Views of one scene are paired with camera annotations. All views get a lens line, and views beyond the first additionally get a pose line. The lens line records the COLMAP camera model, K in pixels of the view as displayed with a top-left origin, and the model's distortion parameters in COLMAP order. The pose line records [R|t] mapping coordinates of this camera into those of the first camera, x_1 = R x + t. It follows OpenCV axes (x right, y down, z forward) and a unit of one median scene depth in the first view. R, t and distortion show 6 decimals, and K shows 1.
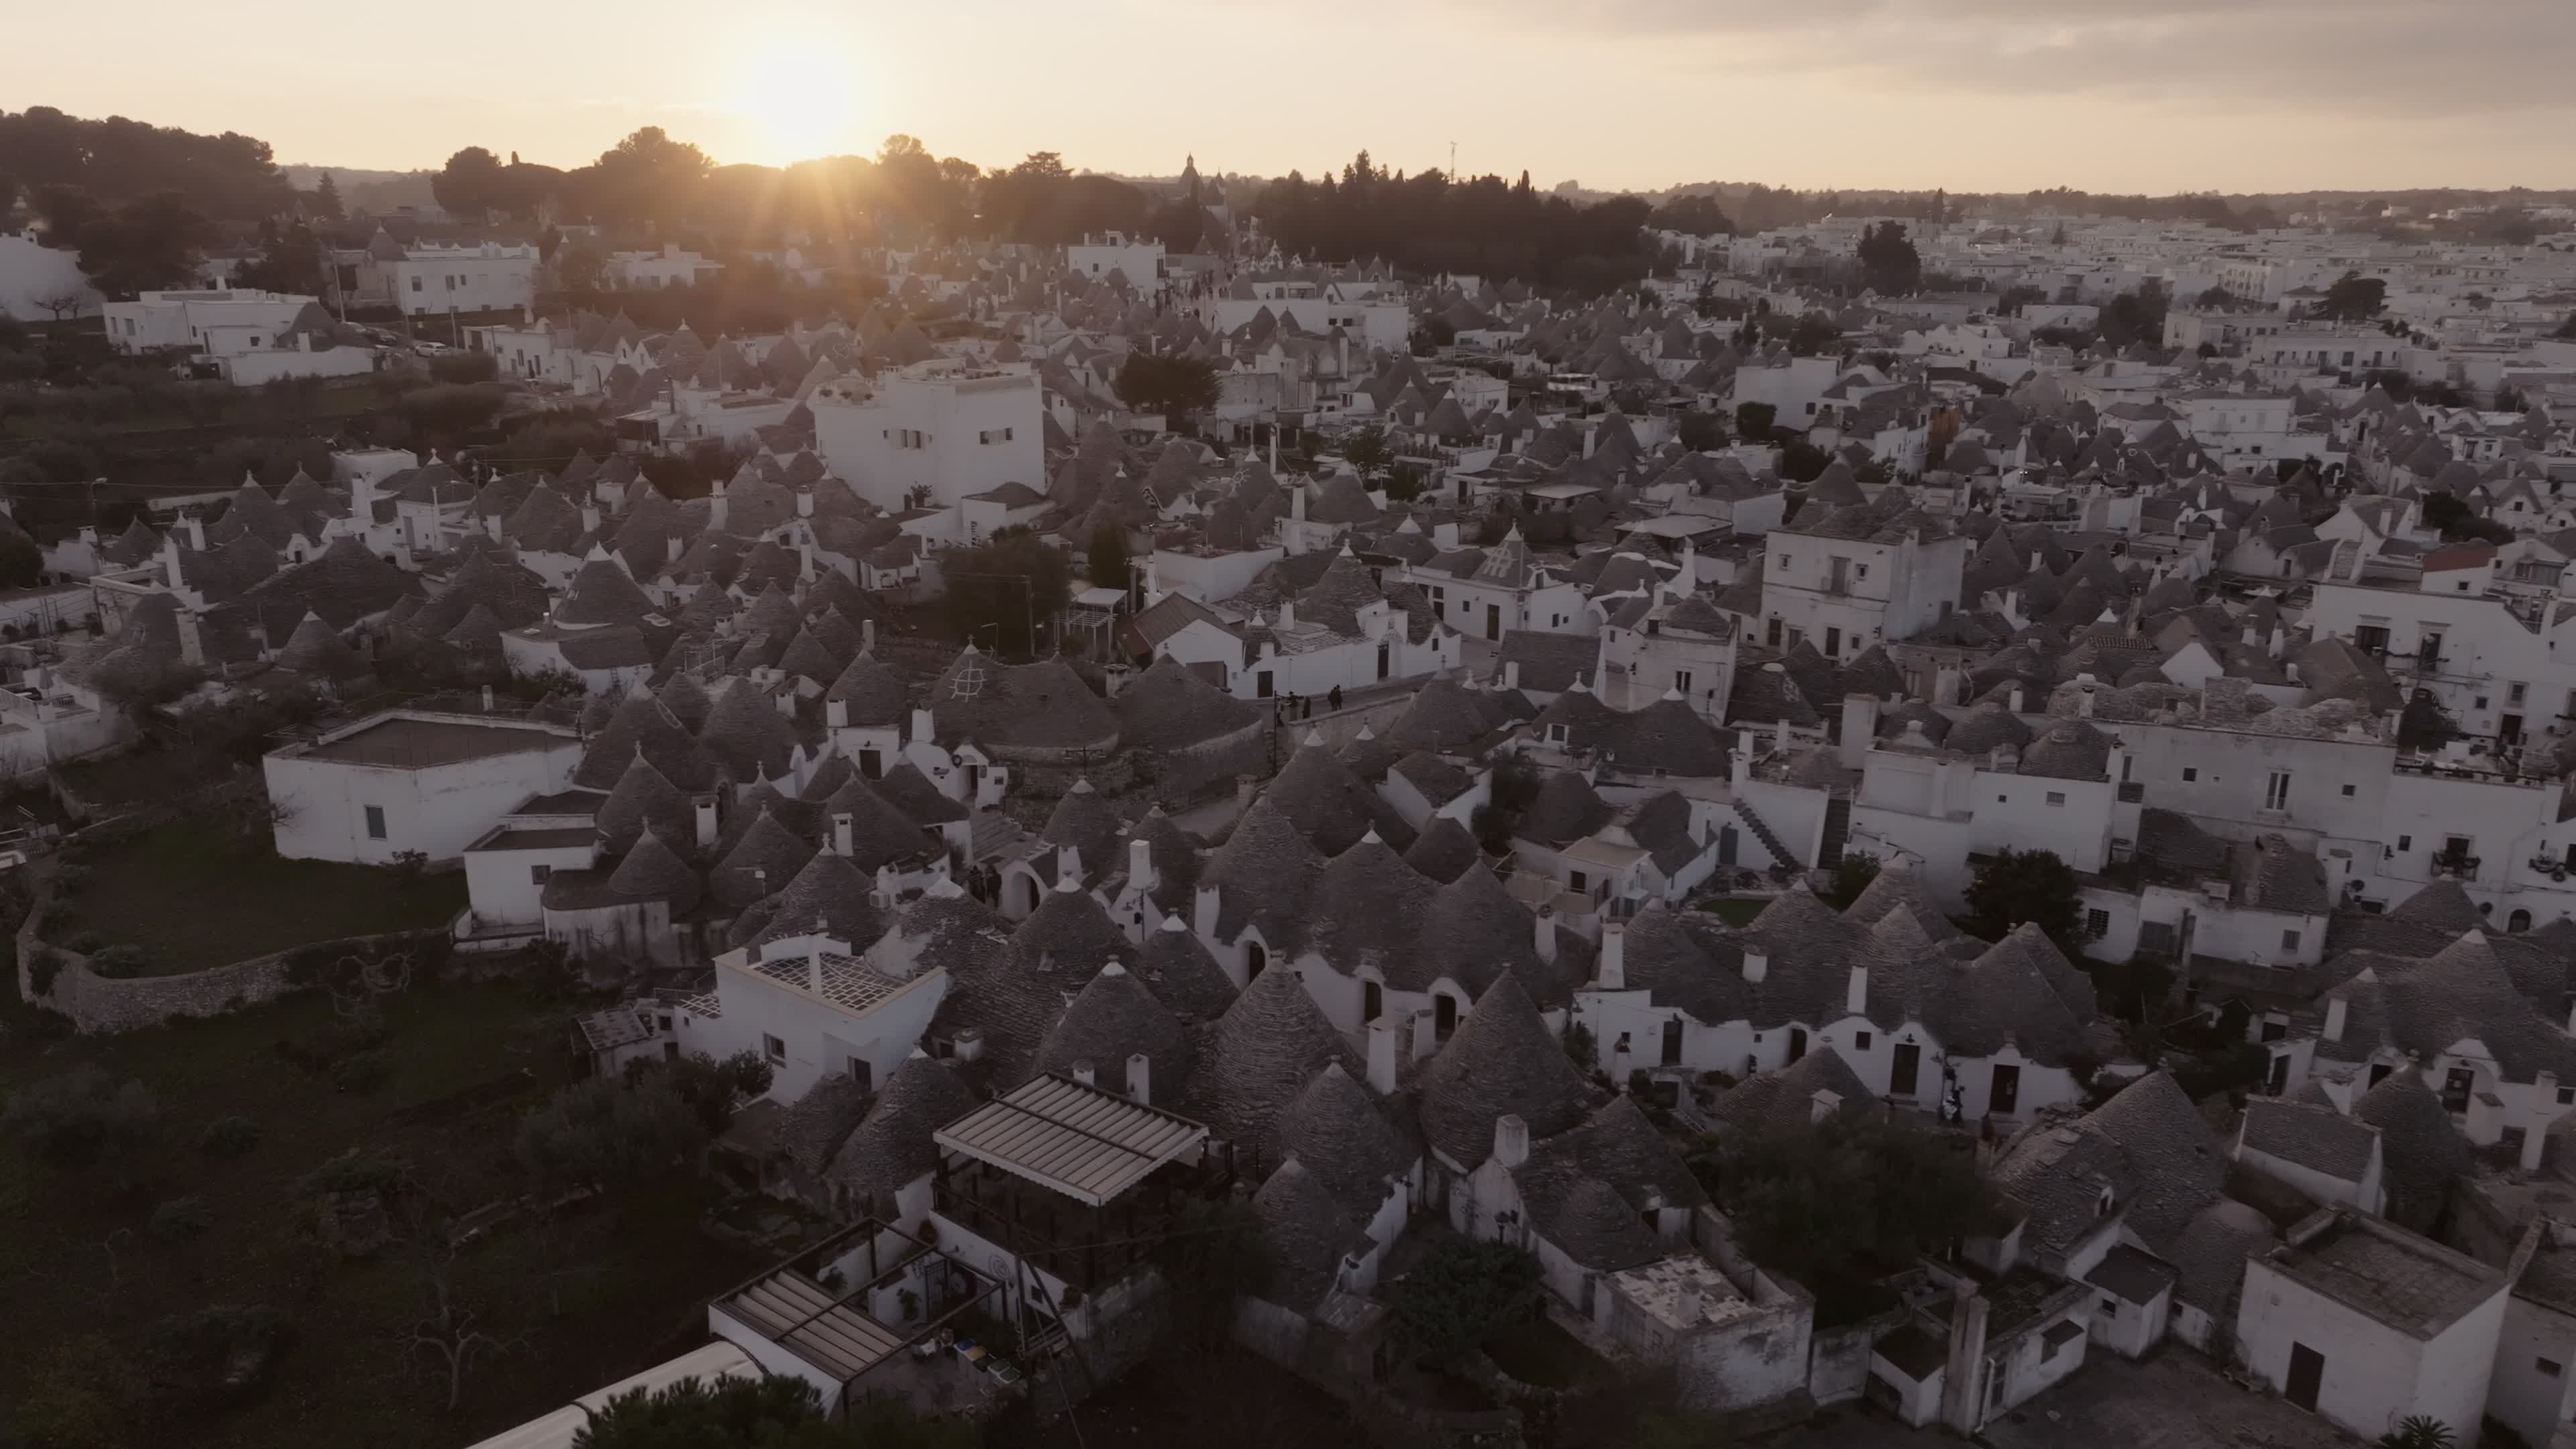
lens RADIAL K [[1814.1, 0, 1288.0], [0, 1814.1, 724.5], [0, 0, 1]] dist [0.001798, 0.011671]
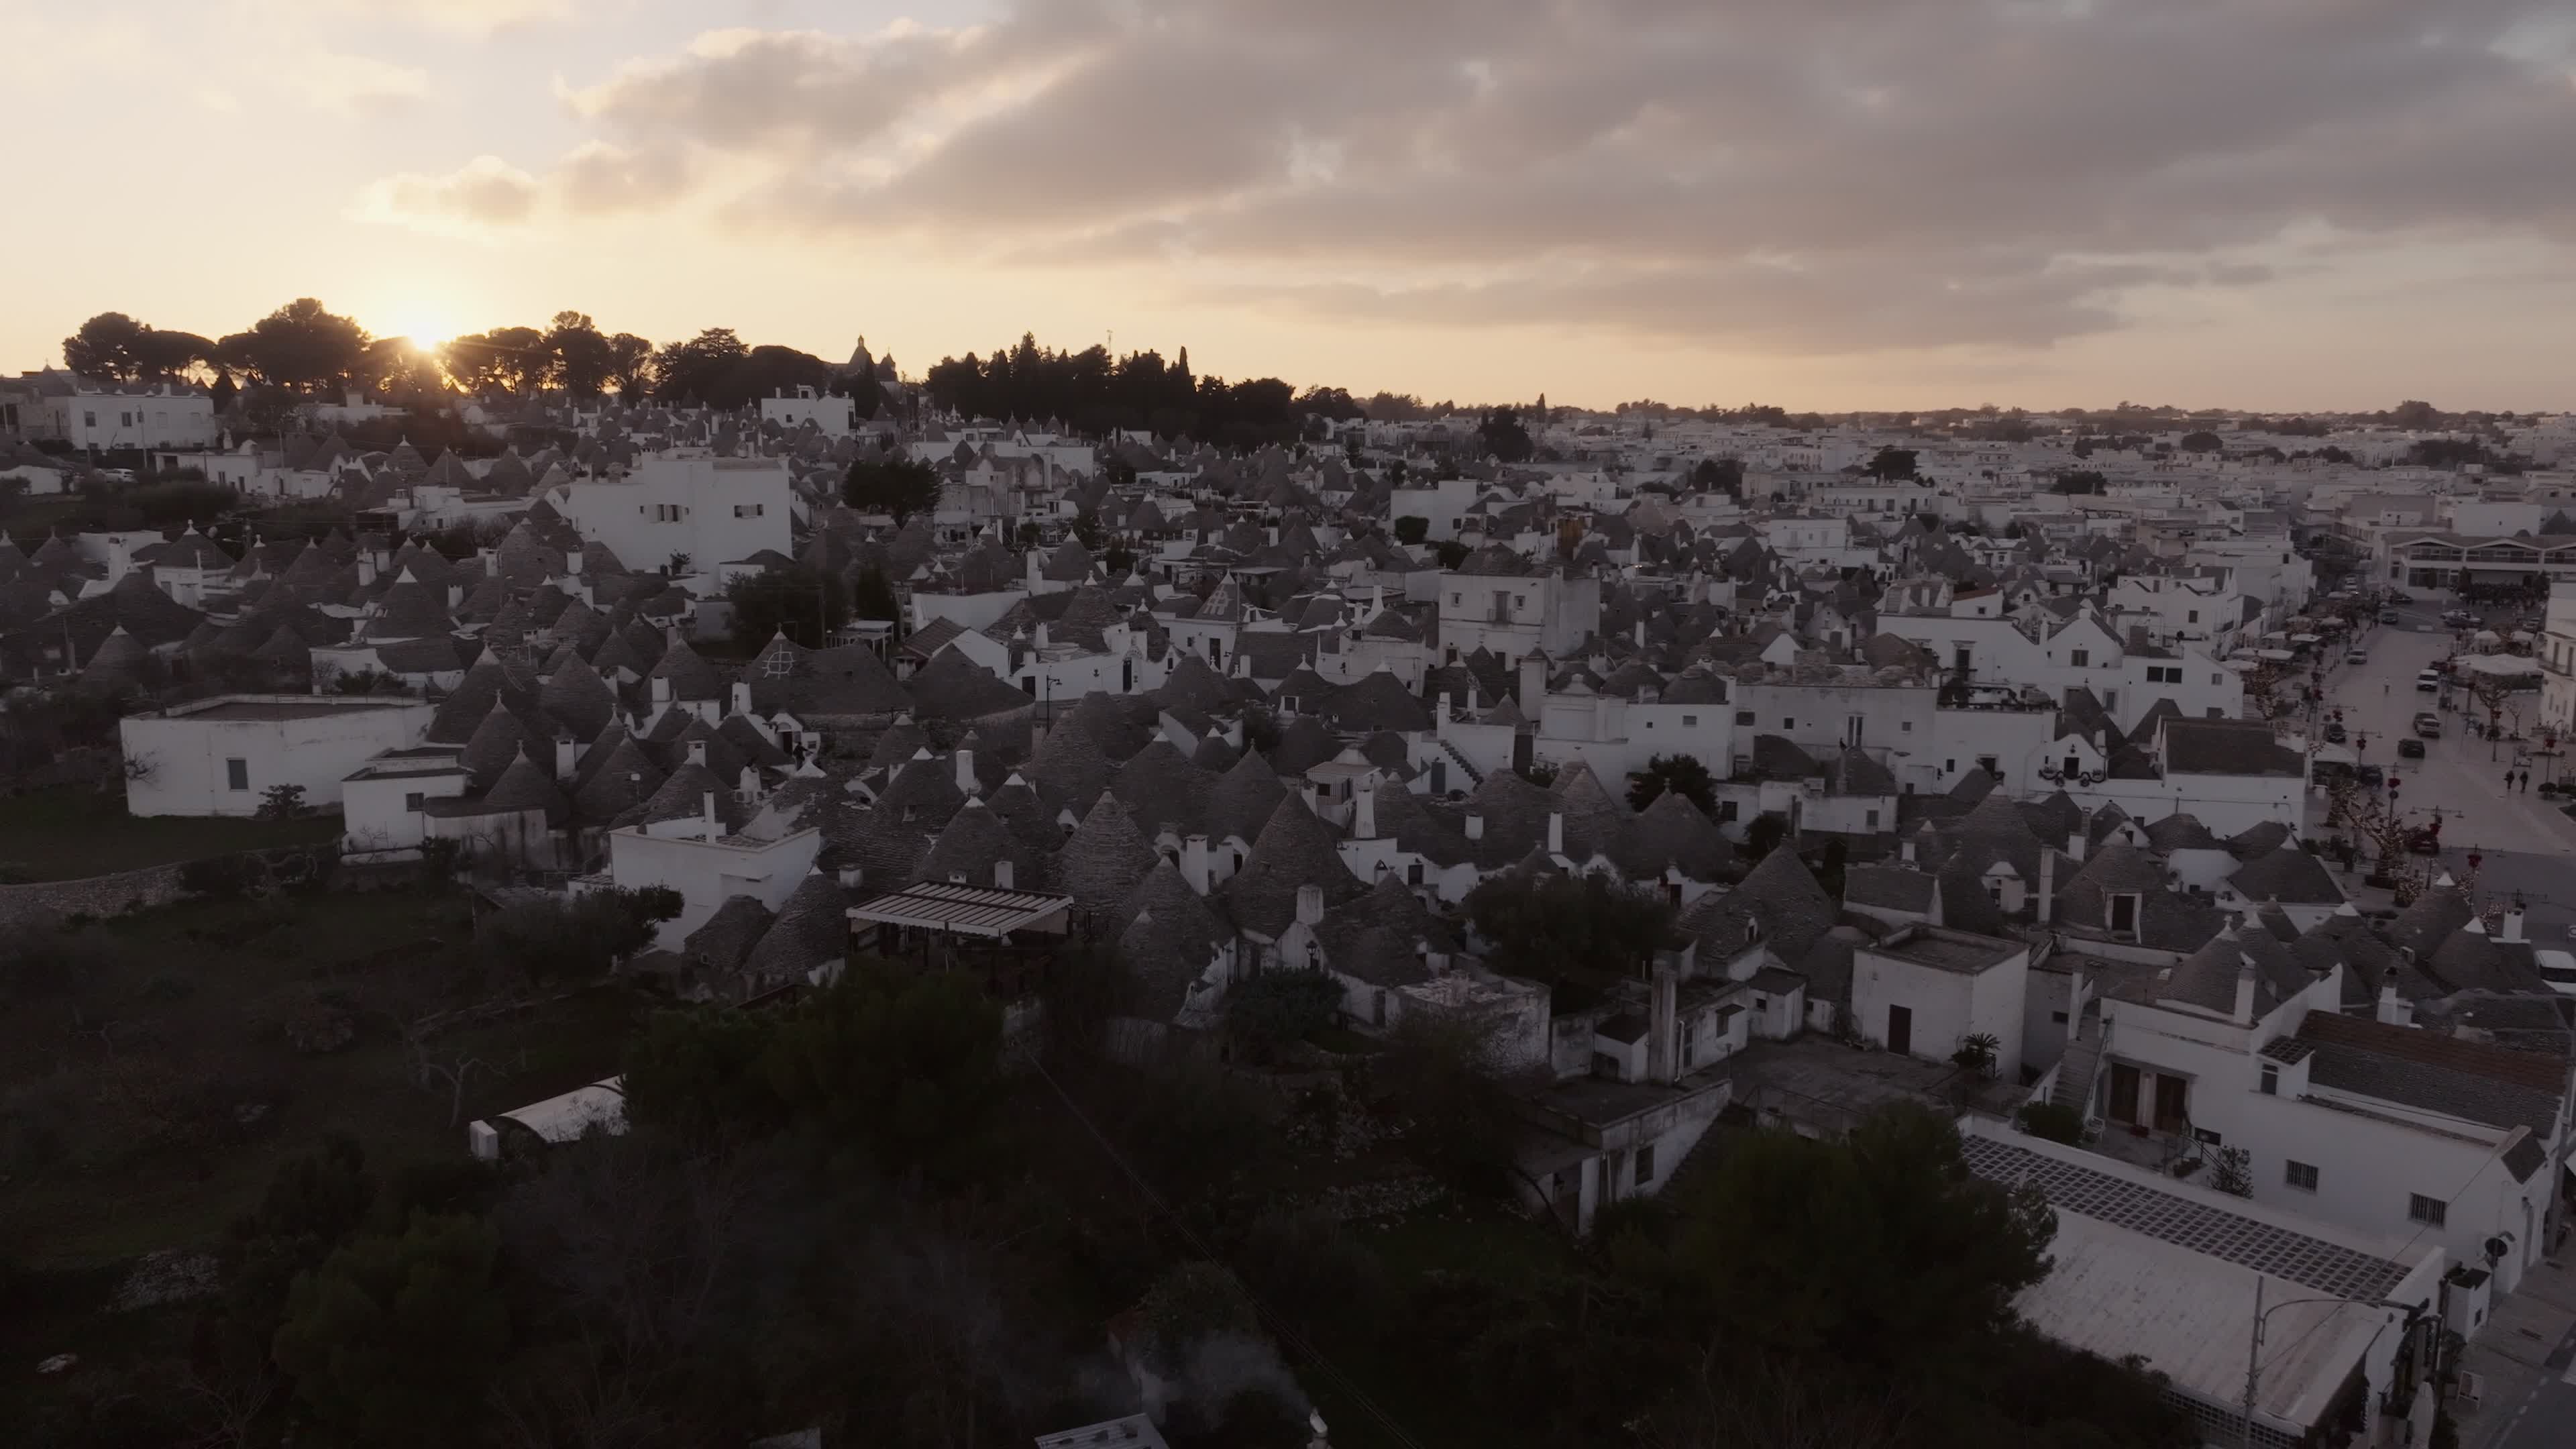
lens RADIAL K [[1814.1, 0, 1288.0], [0, 1814.1, 724.5], [0, 0, 1]] dist [0.001798, 0.011671]
pose [[0.980784, -0.031927, 0.192467, -0.083805], [0.054313, 0.992202, -0.112185, 0.157574], [-0.187384, 0.120483, 0.974870, -0.154864]]
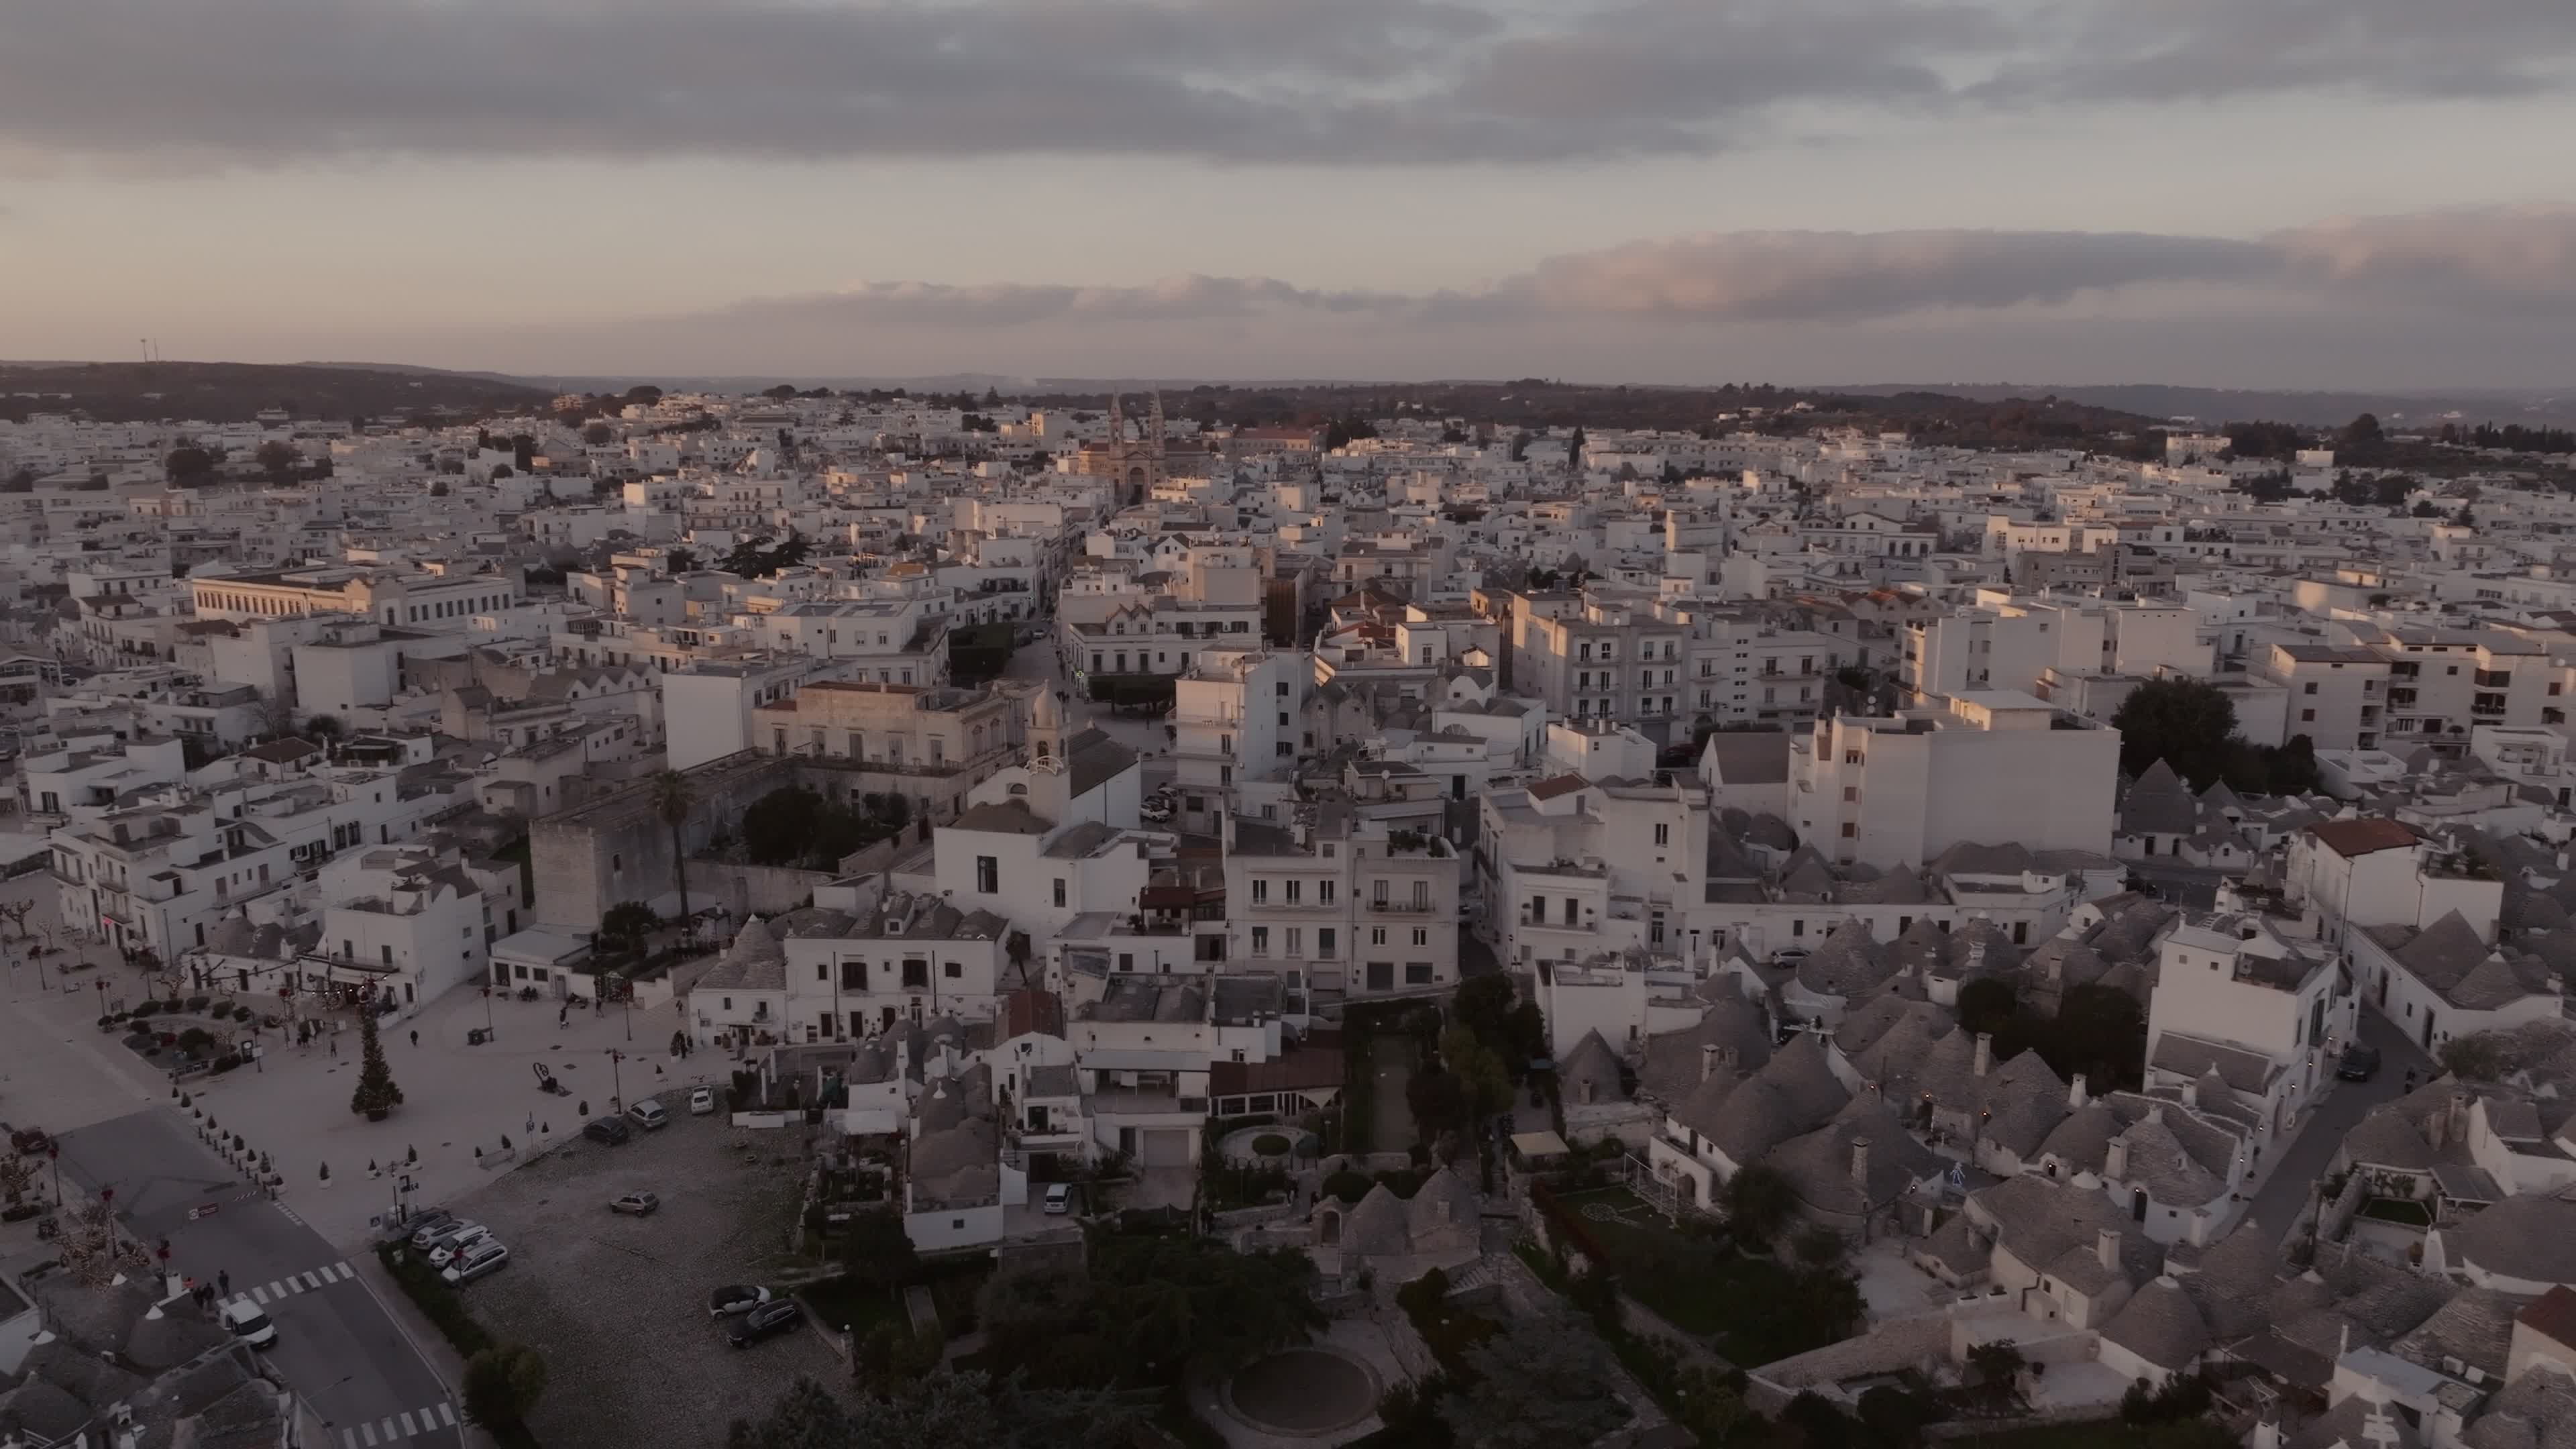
lens RADIAL K [[1814.1, 0, 1288.0], [0, 1814.1, 724.5], [0, 0, 1]] dist [0.001798, 0.011671]
pose [[0.125233, -0.196752, 0.972422, -0.293459], [0.272001, 0.949393, 0.157063, -0.160105], [-0.954113, 0.244830, 0.172412, -0.346930]]
